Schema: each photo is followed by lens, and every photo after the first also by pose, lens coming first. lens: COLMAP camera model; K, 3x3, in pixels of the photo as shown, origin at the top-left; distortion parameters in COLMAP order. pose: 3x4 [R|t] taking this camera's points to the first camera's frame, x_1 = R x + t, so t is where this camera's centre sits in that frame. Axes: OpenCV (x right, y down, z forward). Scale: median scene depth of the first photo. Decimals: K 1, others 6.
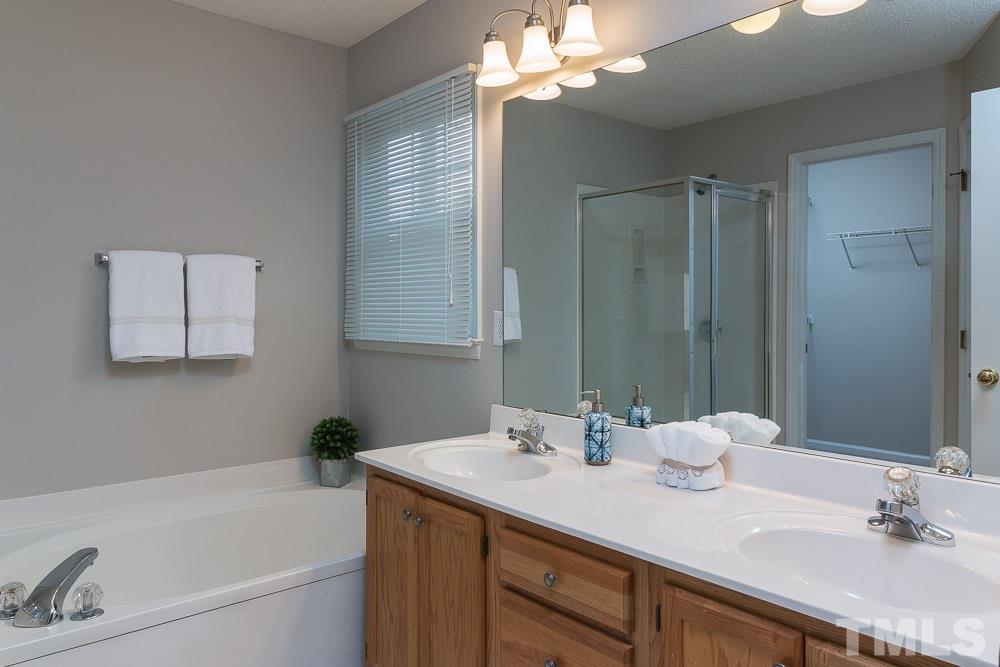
lens RADIAL K [[745.1, 0, 497.9], [0, 745.1, 329.4], [0, 0, 1]] dist [-0.003491, -0.000203]
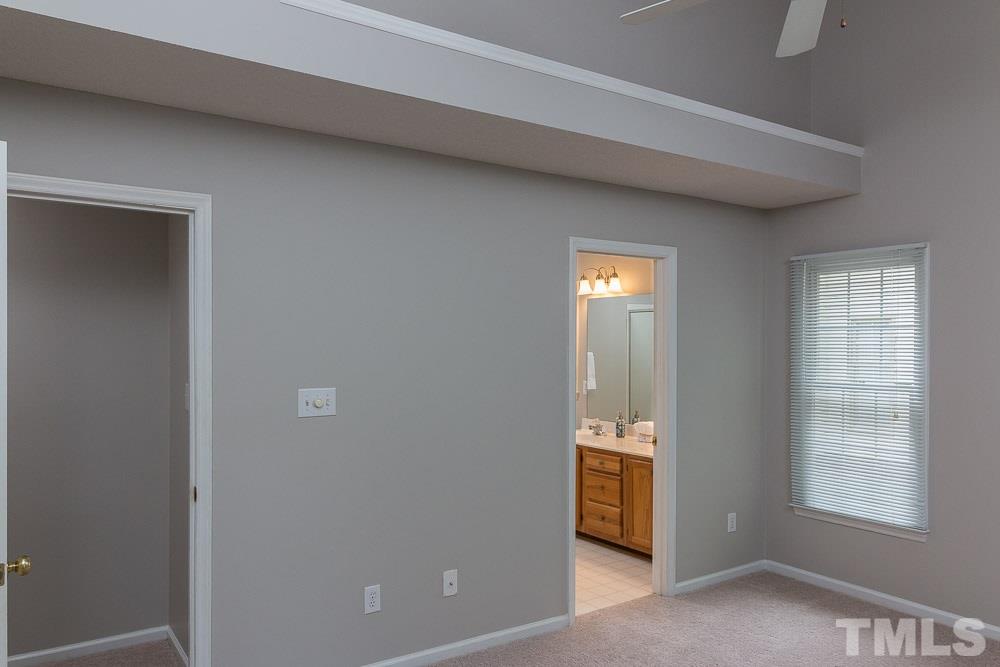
lens RADIAL K [[745.1, 0, 497.9], [0, 745.1, 329.4], [0, 0, 1]] dist [-0.003491, -0.000203]
pose [[0.994364, 0.007678, -0.105739, -0.034245], [-0.012295, 0.998996, -0.043082, -0.104660], [0.105302, 0.044140, 0.993460, -1.911813]]
